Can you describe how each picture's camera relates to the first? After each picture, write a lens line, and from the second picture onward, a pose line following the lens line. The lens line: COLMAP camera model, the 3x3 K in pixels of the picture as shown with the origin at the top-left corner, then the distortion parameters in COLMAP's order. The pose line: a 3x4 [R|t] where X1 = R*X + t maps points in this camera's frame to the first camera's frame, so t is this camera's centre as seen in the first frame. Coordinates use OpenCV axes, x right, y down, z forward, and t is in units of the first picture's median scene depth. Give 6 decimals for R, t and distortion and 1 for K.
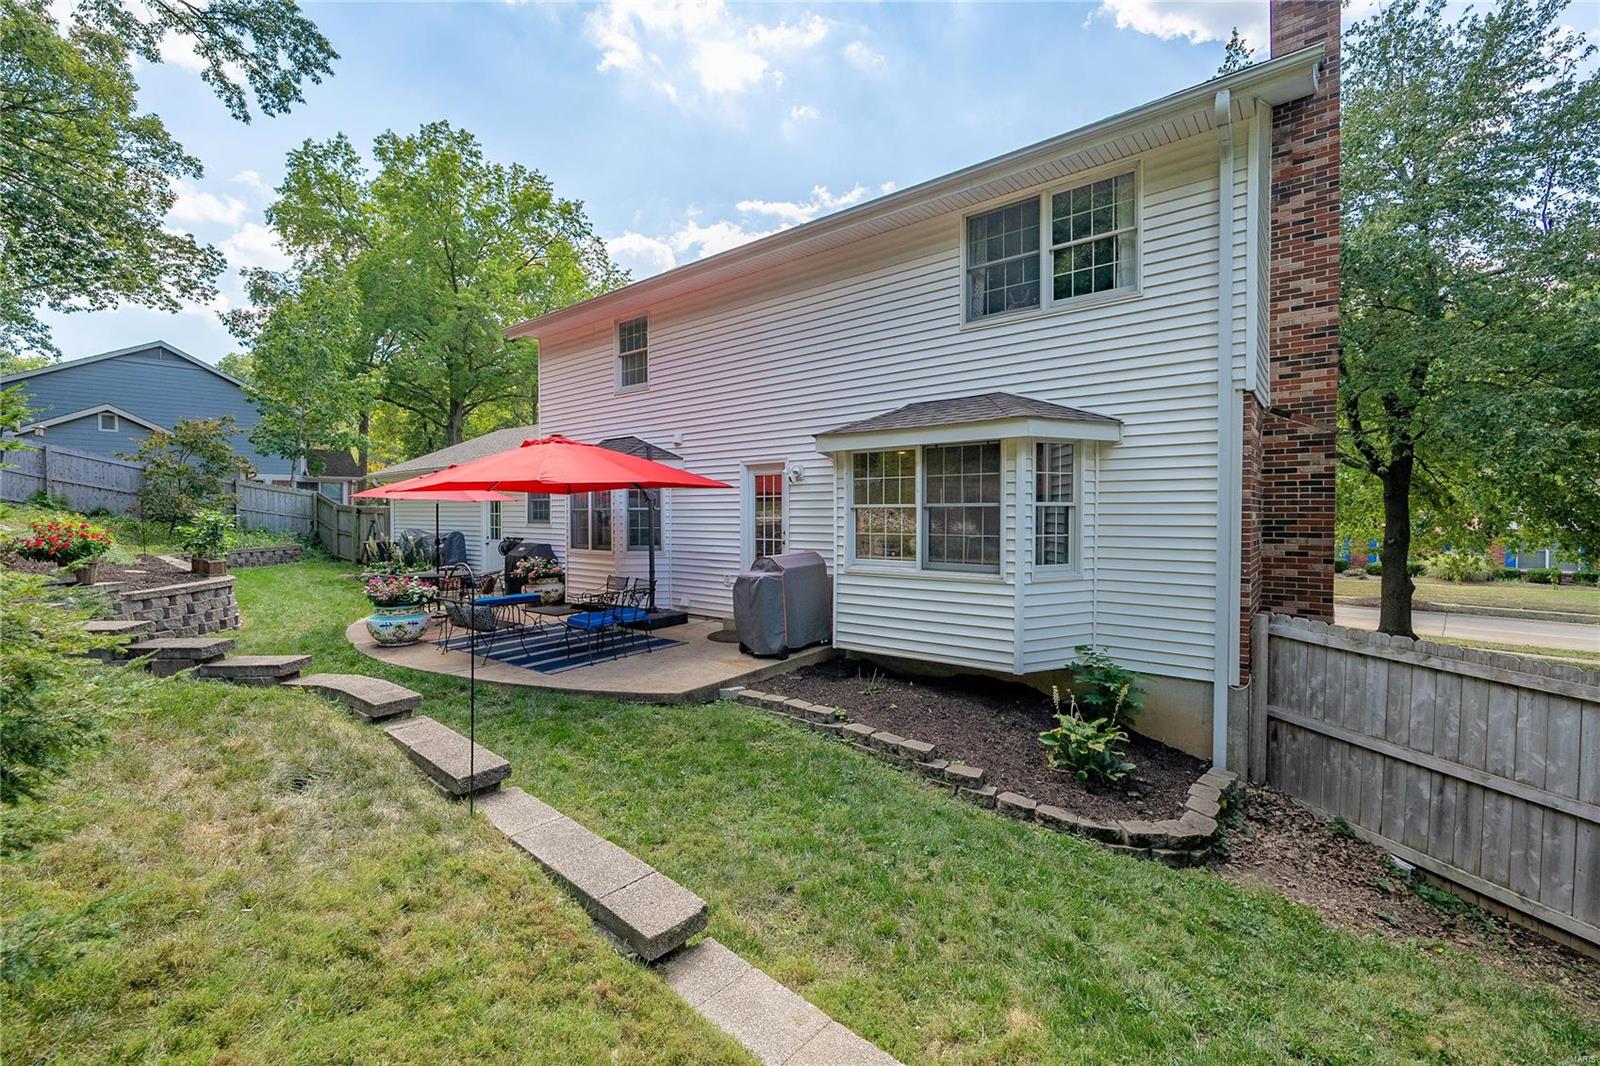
lens RADIAL K [[659.5, 0, 802.4], [0, 659.5, 520.8], [0, 0, 1]] dist [-0.004921, 0.000493]
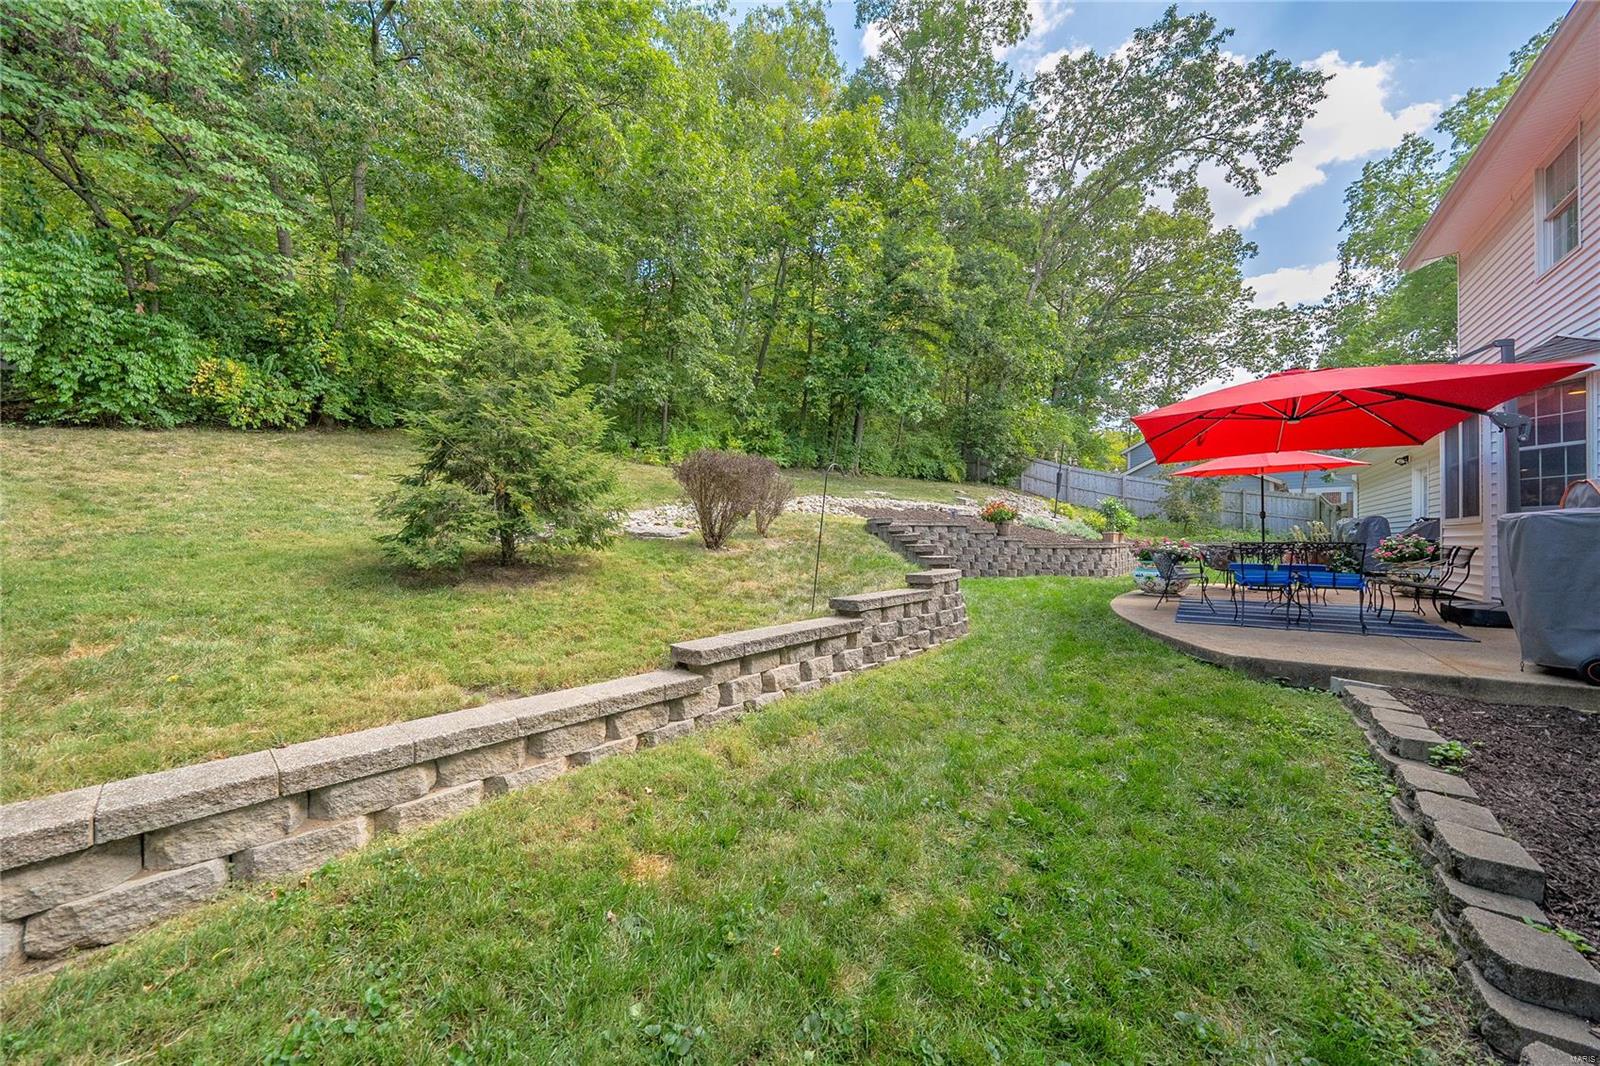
lens RADIAL K [[545.2, 0, 800.3], [0, 545.2, 537.9], [0, 0, 1]] dist [-0.005369, -0.000473]
pose [[0.016538, -0.005307, -0.999849, 0.133107], [-0.011225, 0.999922, -0.005493, 0.041854], [0.999800, 0.011314, 0.016477, 0.152070]]
